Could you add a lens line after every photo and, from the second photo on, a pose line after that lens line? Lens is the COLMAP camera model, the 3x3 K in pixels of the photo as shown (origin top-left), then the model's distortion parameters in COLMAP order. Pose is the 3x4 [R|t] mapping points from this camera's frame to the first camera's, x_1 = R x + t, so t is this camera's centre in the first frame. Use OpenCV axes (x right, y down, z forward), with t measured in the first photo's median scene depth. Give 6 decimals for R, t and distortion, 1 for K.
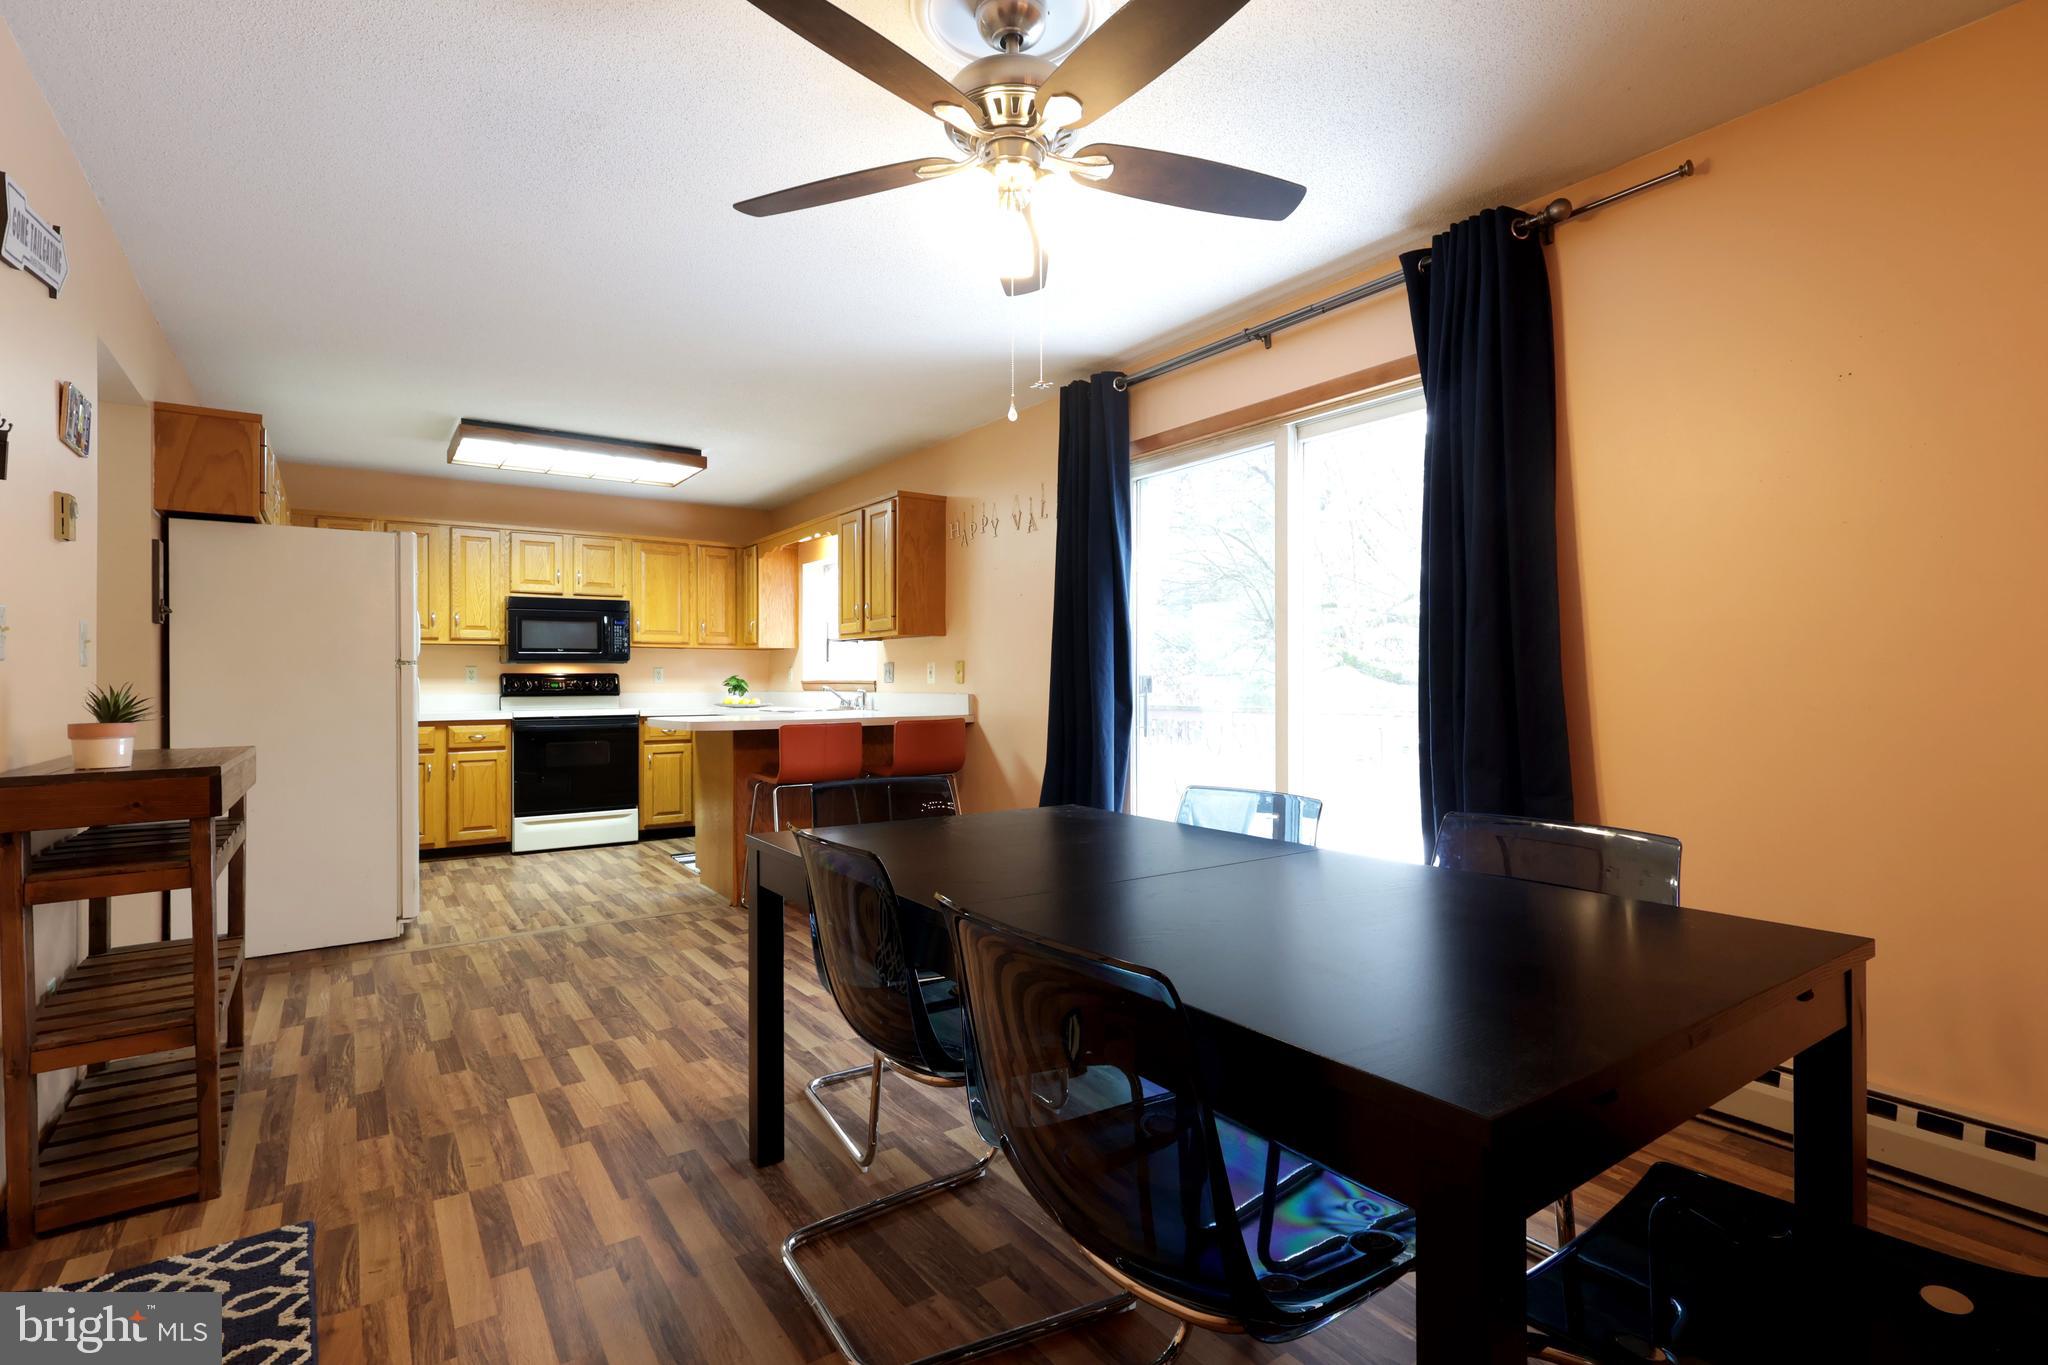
lens RADIAL K [[919.4, 0, 1023.5], [0, 919.4, 678.8], [0, 0, 1]] dist [-0.027566, 0.000074]
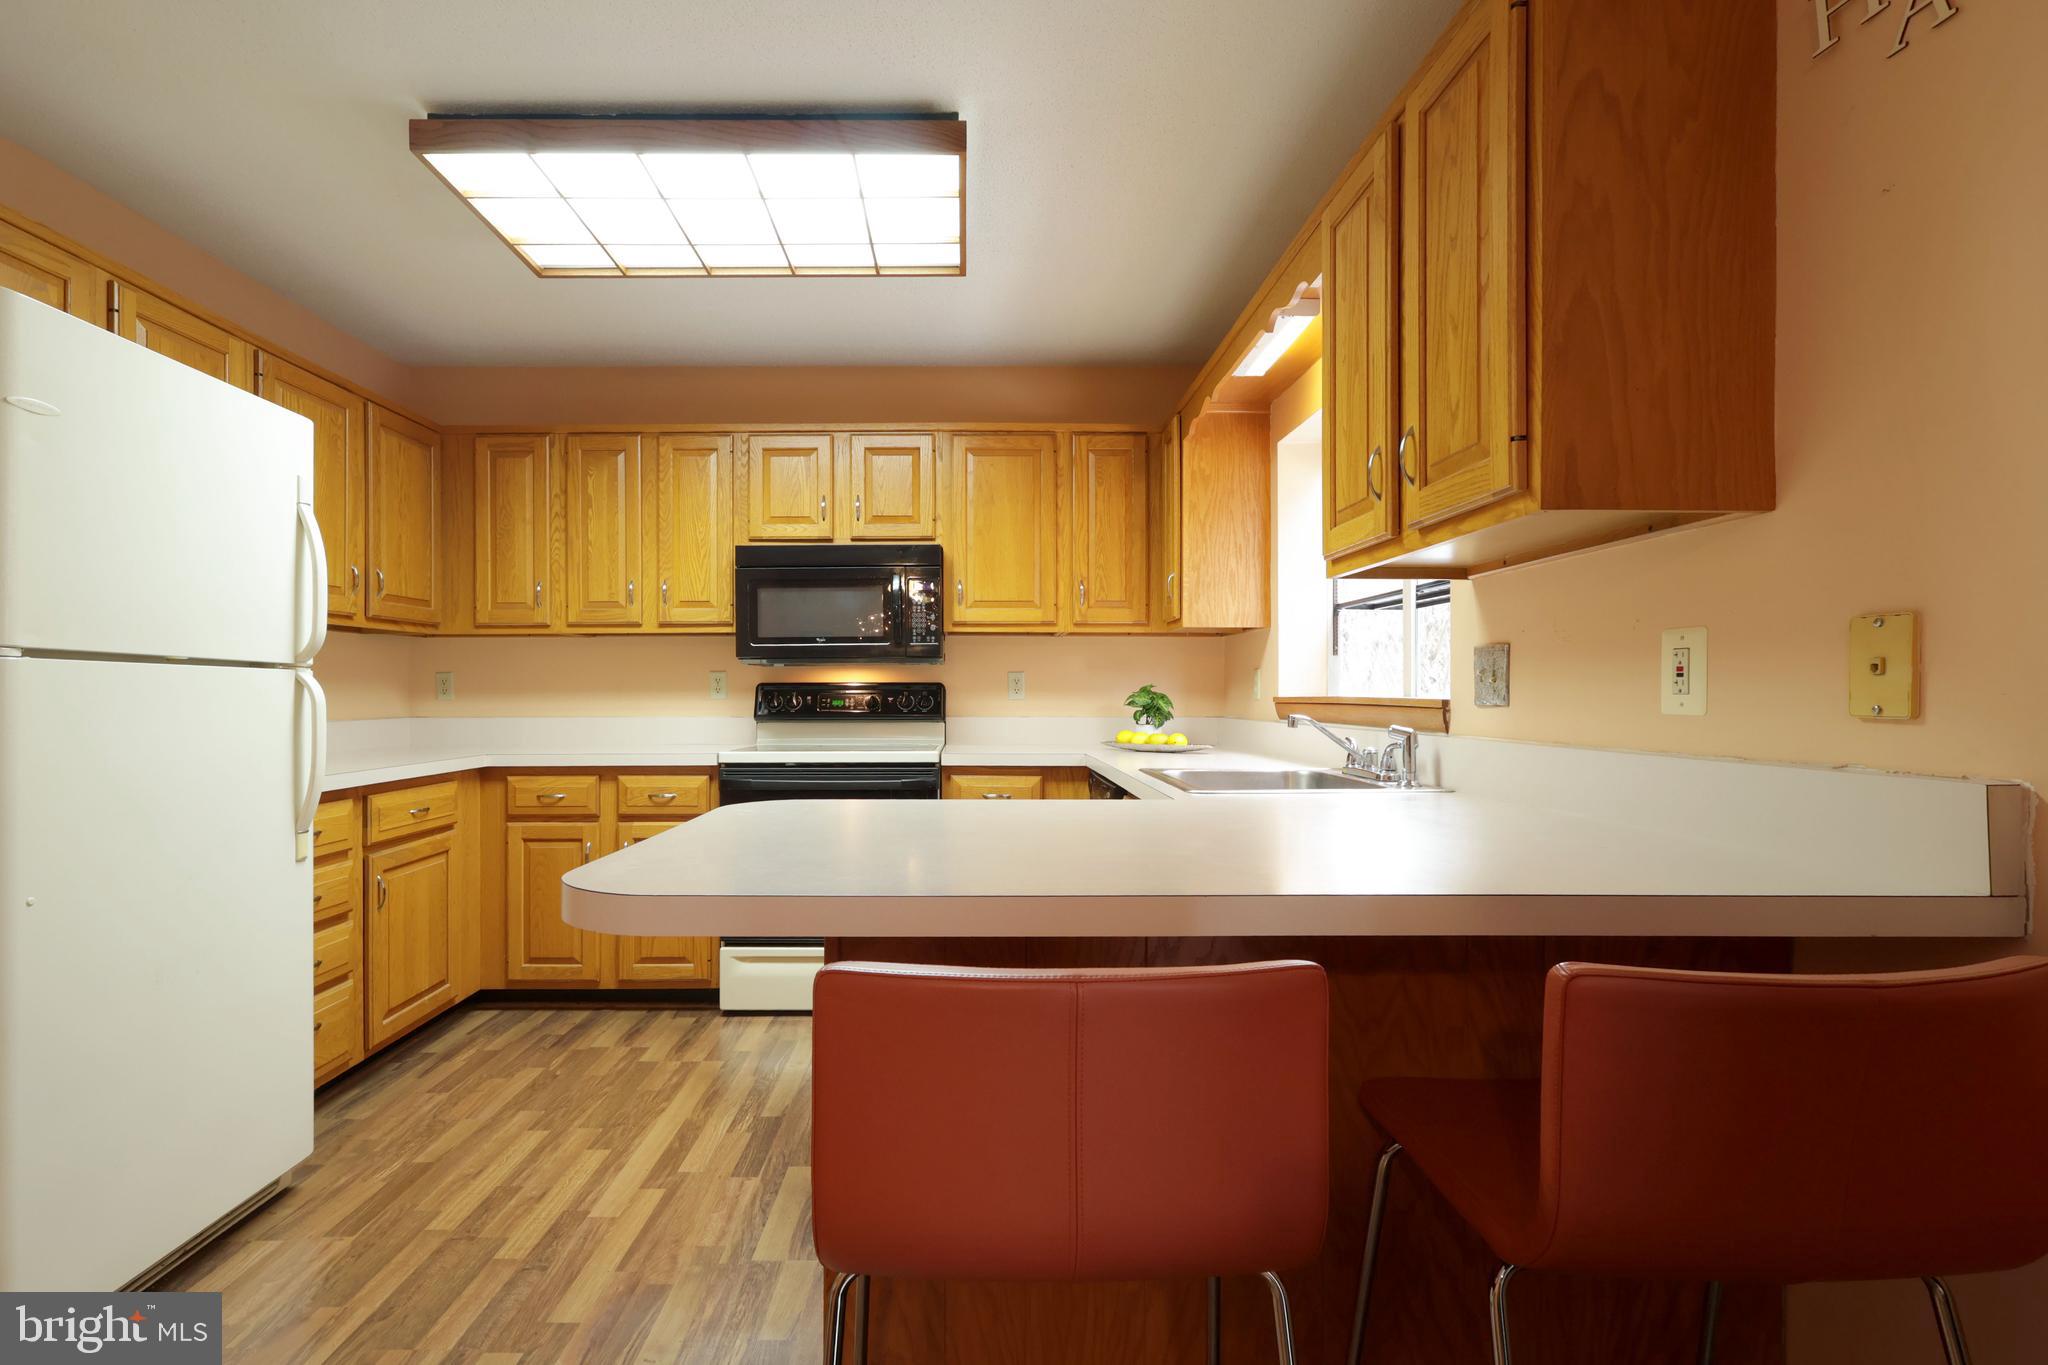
lens RADIAL K [[964.5, 0, 982.3], [0, 964.5, 692.4], [0, 0, 1]] dist [-0.000978, 0.000054]
pose [[0.812487, 0.002363, -0.582975, -0.087398], [-0.001071, 0.999996, 0.002562, -0.001447], [0.582979, -0.001457, 0.812486, 0.574446]]
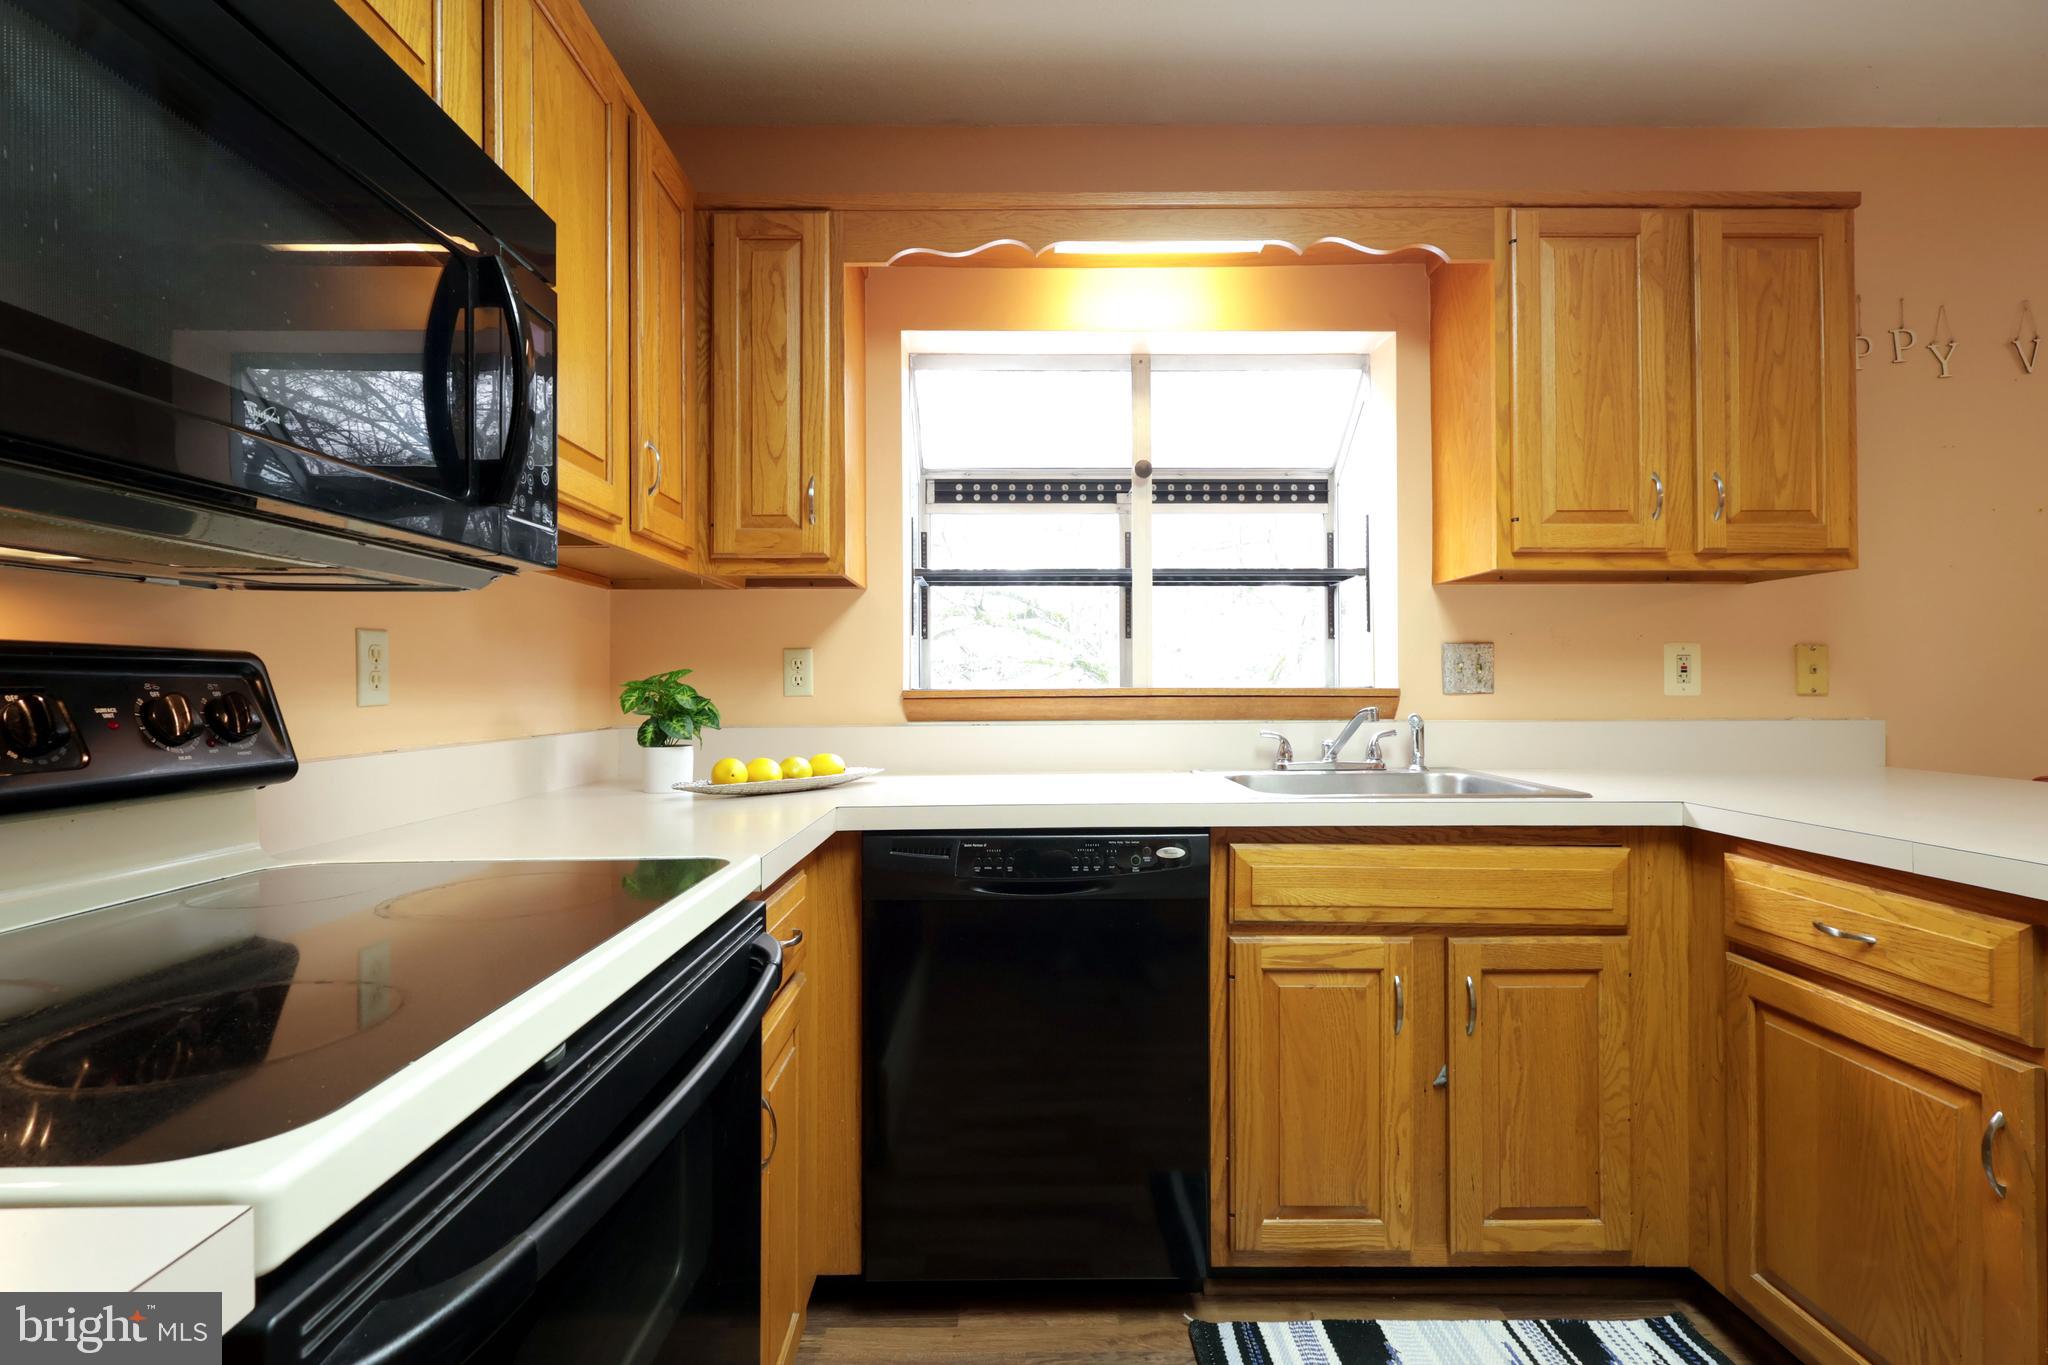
lens RADIAL K [[957.7, 0, 1015.3], [0, 957.7, 679.4], [0, 0, 1]] dist [0.000147, 0.000019]
pose [[0.585015, 0.004916, 0.811007, -0.537859], [0.000363, 0.999980, -0.006323, 0.000265], [-0.811022, 0.003993, 0.585002, 0.847111]]
